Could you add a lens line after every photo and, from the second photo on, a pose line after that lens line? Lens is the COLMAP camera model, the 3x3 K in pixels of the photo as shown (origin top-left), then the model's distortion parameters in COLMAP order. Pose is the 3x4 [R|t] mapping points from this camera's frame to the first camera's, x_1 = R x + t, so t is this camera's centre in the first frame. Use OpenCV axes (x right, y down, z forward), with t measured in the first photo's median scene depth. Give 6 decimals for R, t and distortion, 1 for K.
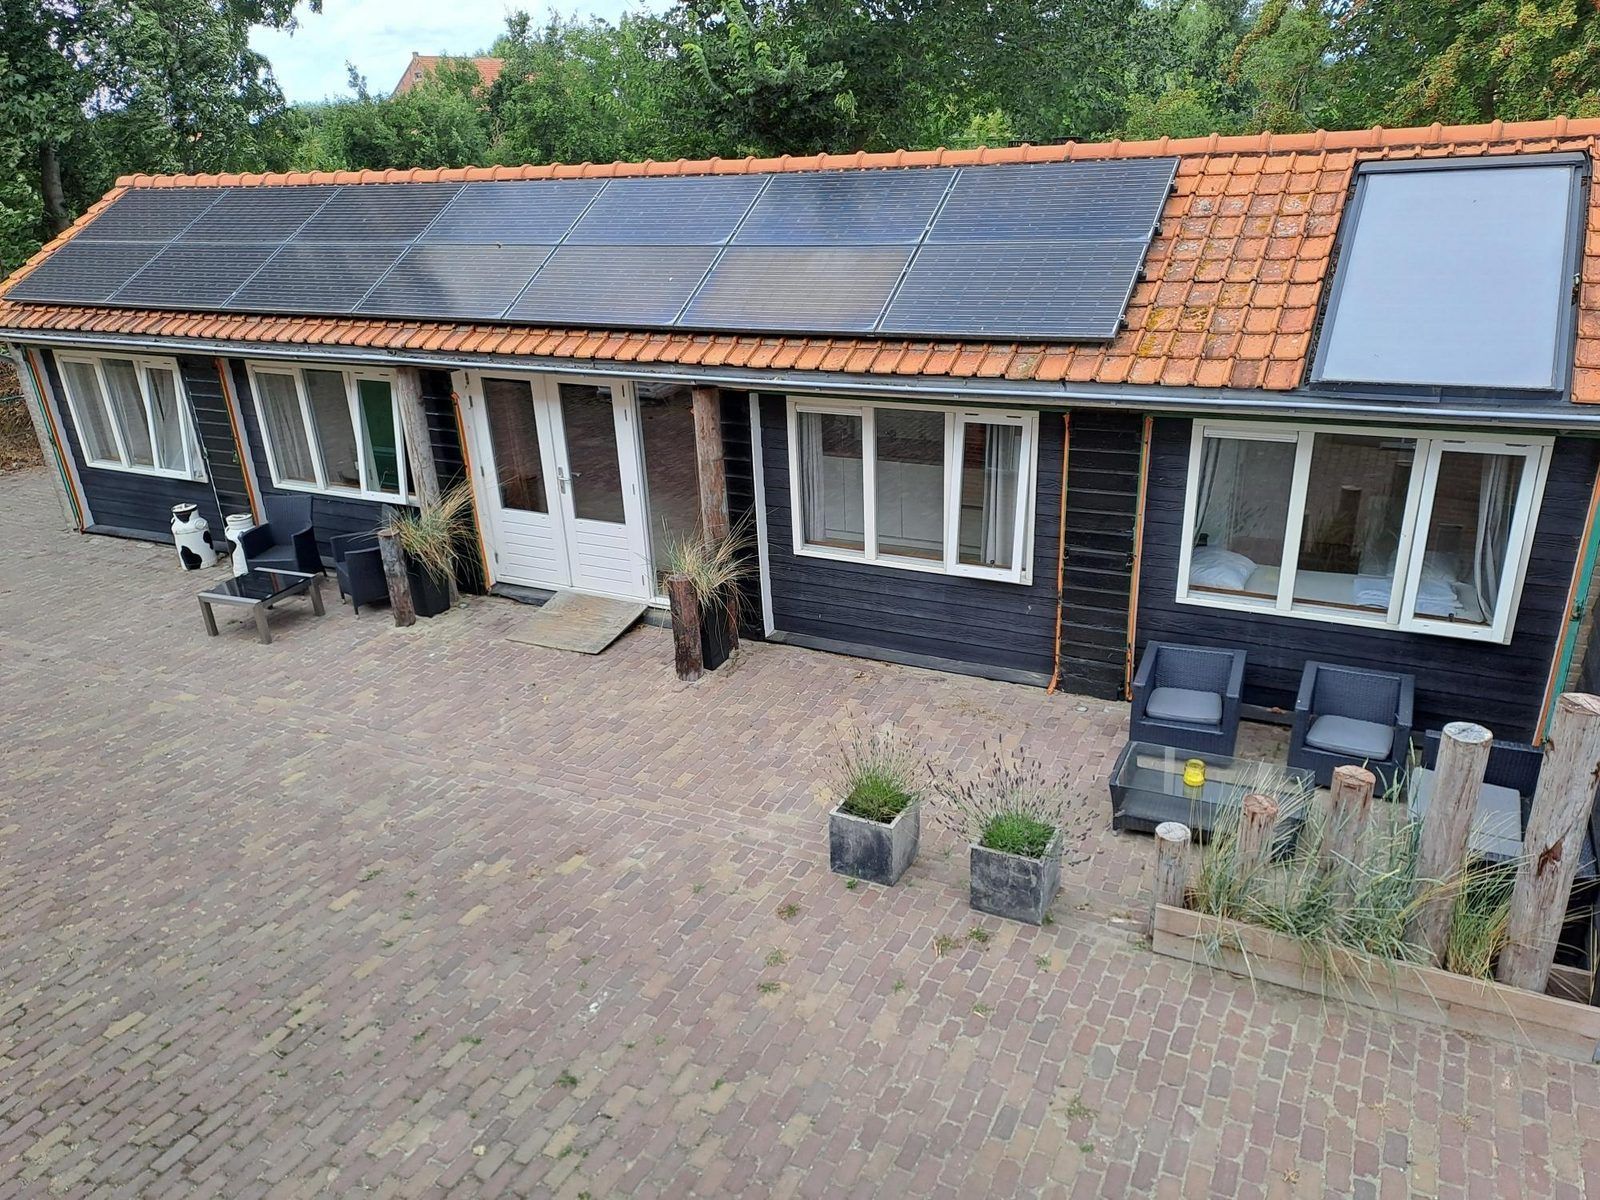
lens RADIAL K [[1185.5, 0, 800.0], [0, 1185.5, 600.0], [0, 0, 1]] dist [0.077744, -0.125782]
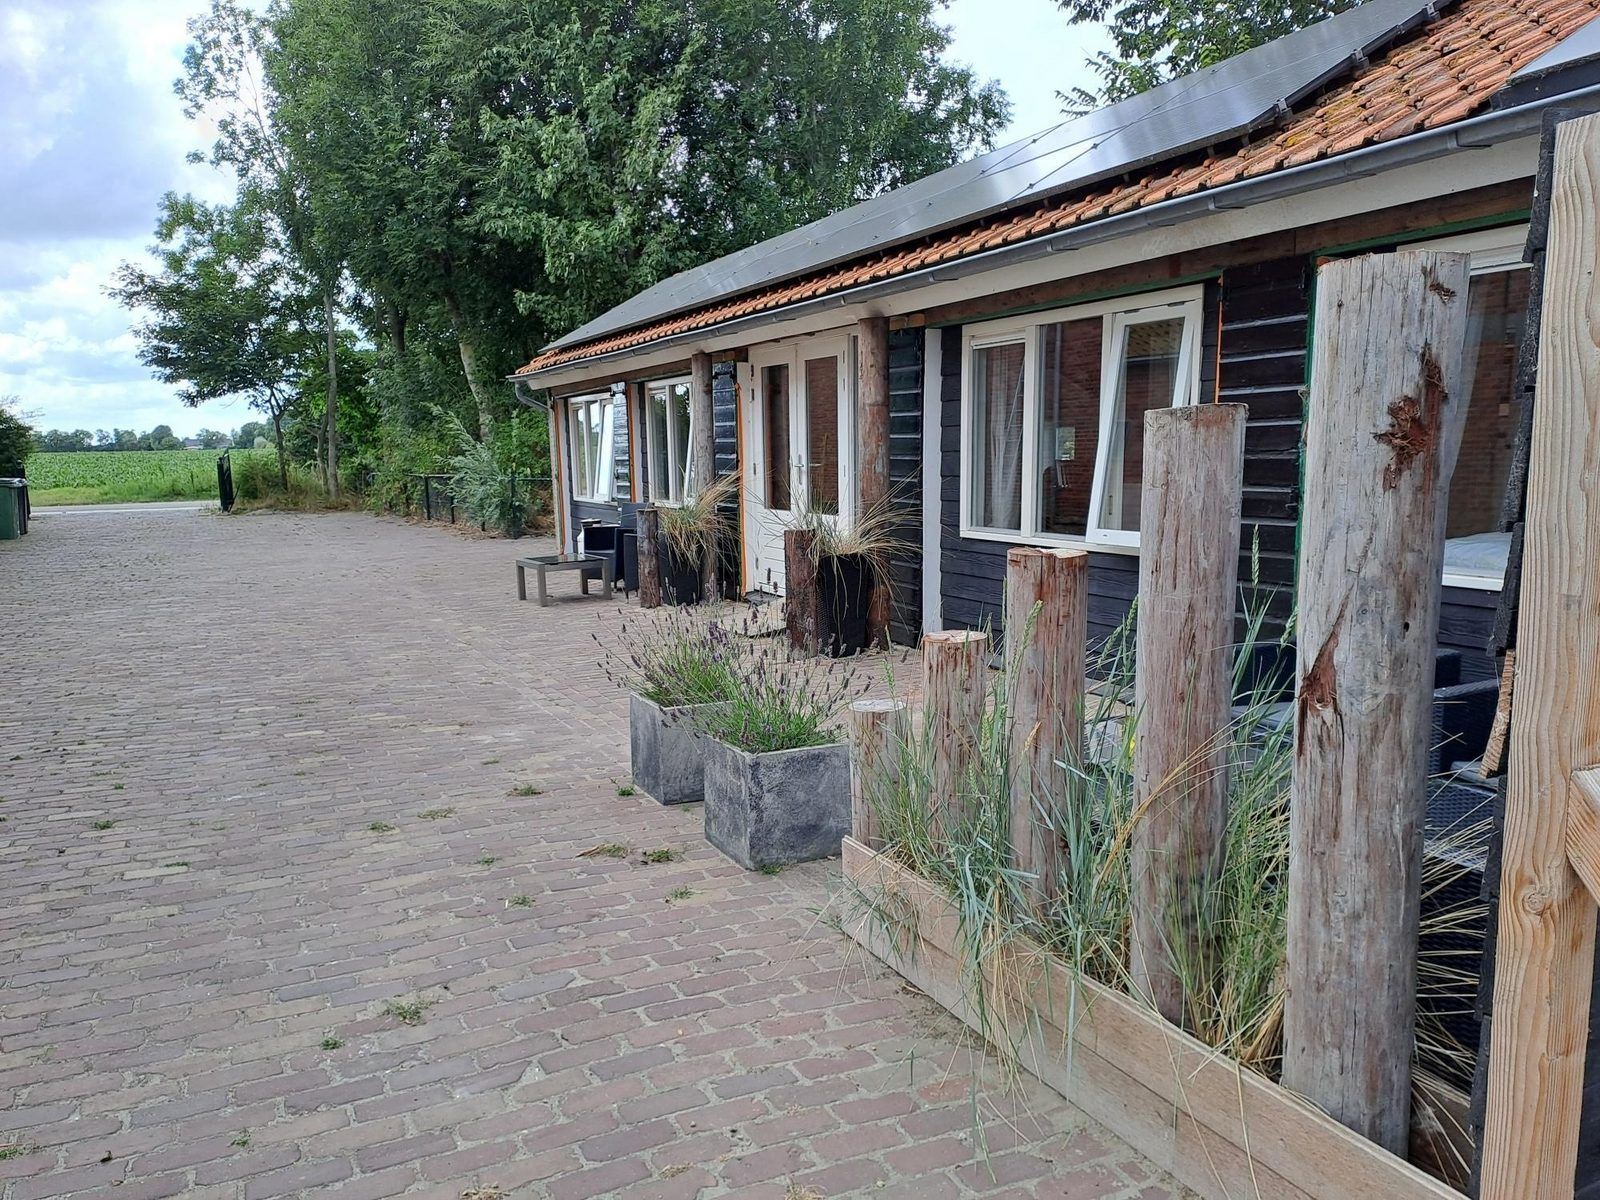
lens RADIAL K [[1185.5, 0, 800.0], [0, 1185.5, 600.0], [0, 0, 1]] dist [0.077744, -0.125782]
pose [[0.806338, 0.107642, -0.581577, 0.618895], [-0.238230, 0.959117, -0.152779, 0.245106], [0.541355, 0.261741, 0.799016, 0.517802]]
